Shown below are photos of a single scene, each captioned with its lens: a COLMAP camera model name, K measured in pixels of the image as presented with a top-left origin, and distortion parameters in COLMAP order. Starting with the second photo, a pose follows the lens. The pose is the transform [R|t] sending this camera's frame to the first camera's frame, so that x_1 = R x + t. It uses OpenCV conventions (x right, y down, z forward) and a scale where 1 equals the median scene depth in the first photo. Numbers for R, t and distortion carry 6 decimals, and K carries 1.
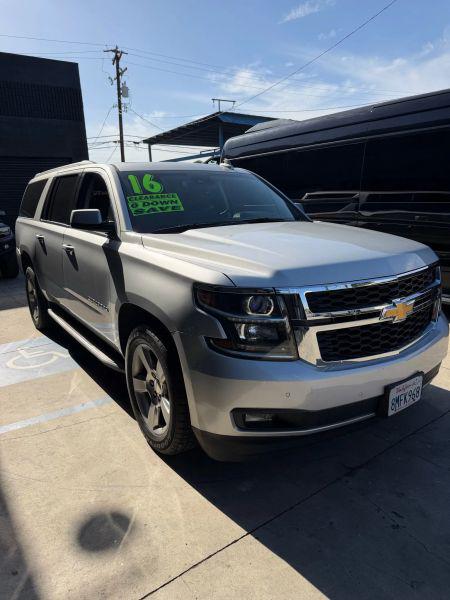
lens RADIAL K [[423.0, 0, 222.4], [0, 423.0, 300.5], [0, 0, 1]] dist [0.036628, -0.053338]
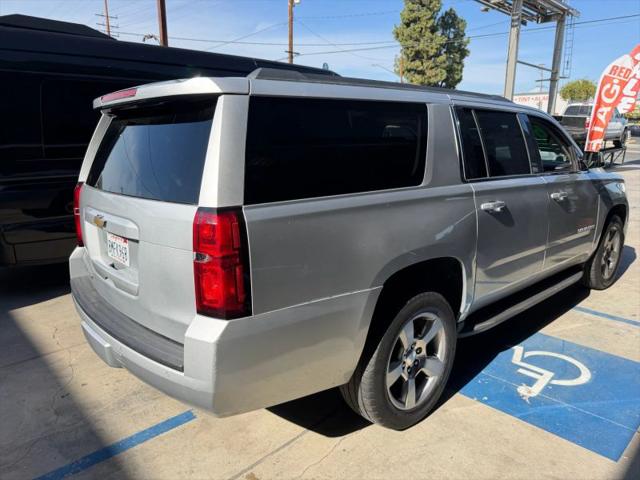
lens RADIAL K [[451.2, 0, 325.9], [0, 451.2, 237.6], [0, 0, 1]] dist [0.036628, -0.053338]
pose [[-0.138716, -0.186512, 0.972611, -1.550000], [0.241119, 0.946191, 0.215835, -0.453889], [-0.960531, 0.264454, -0.086280, 1.950338]]
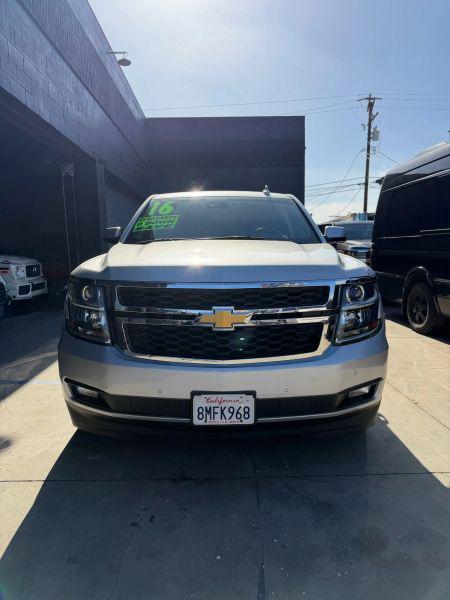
lens RADIAL K [[423.0, 0, 218.7], [0, 423.0, 292.5], [0, 0, 1]] dist [0.036628, -0.053338]
pose [[0.819549, 0.082758, -0.567001, 0.710942], [-0.147077, 0.986746, -0.068565, 0.024094], [0.553812, 0.139585, 0.820859, 0.143719]]
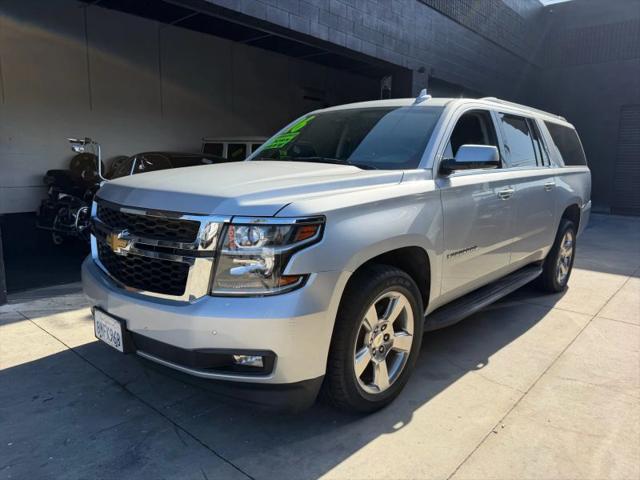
lens RADIAL K [[451.2, 0, 319.3], [0, 451.2, 239.4], [0, 0, 1]] dist [0.036628, -0.053338]
pose [[0.221361, 0.201162, -0.954218, 1.120353], [-0.253849, 0.956647, 0.142786, -0.182279], [0.941573, 0.210620, 0.262830, 0.864677]]
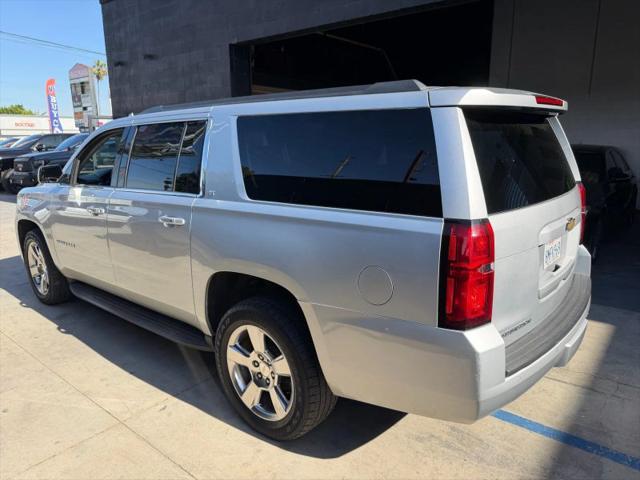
lens RADIAL K [[451.2, 0, 322.7], [0, 451.2, 242.0], [0, 0, 1]] dist [0.036628, -0.053338]
pose [[-0.965521, 0.100043, -0.240336, -0.171618], [-0.017726, 0.895801, 0.444102, -0.713639], [0.259722, 0.433049, -0.863141, 2.804648]]
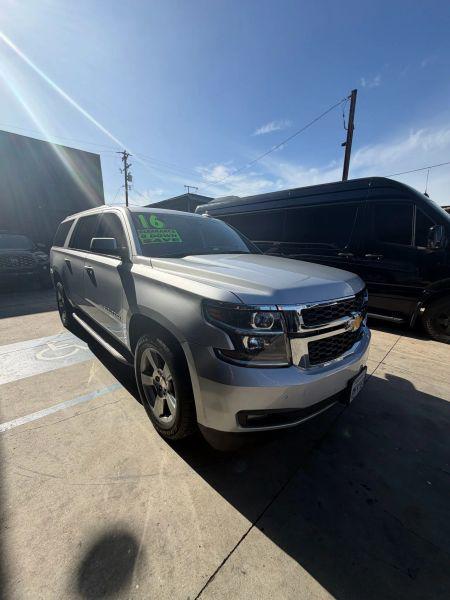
lens RADIAL K [[239.4, 0, 225.1], [0, 239.4, 299.5], [0, 0, 1]] dist [-0.002045, 0.000478]
pose [[0.986593, 0.011701, 0.162778, -0.080165], [-0.008765, 0.999786, -0.018740, -0.021348], [-0.162963, 0.017062, 0.986485, 0.248370]]
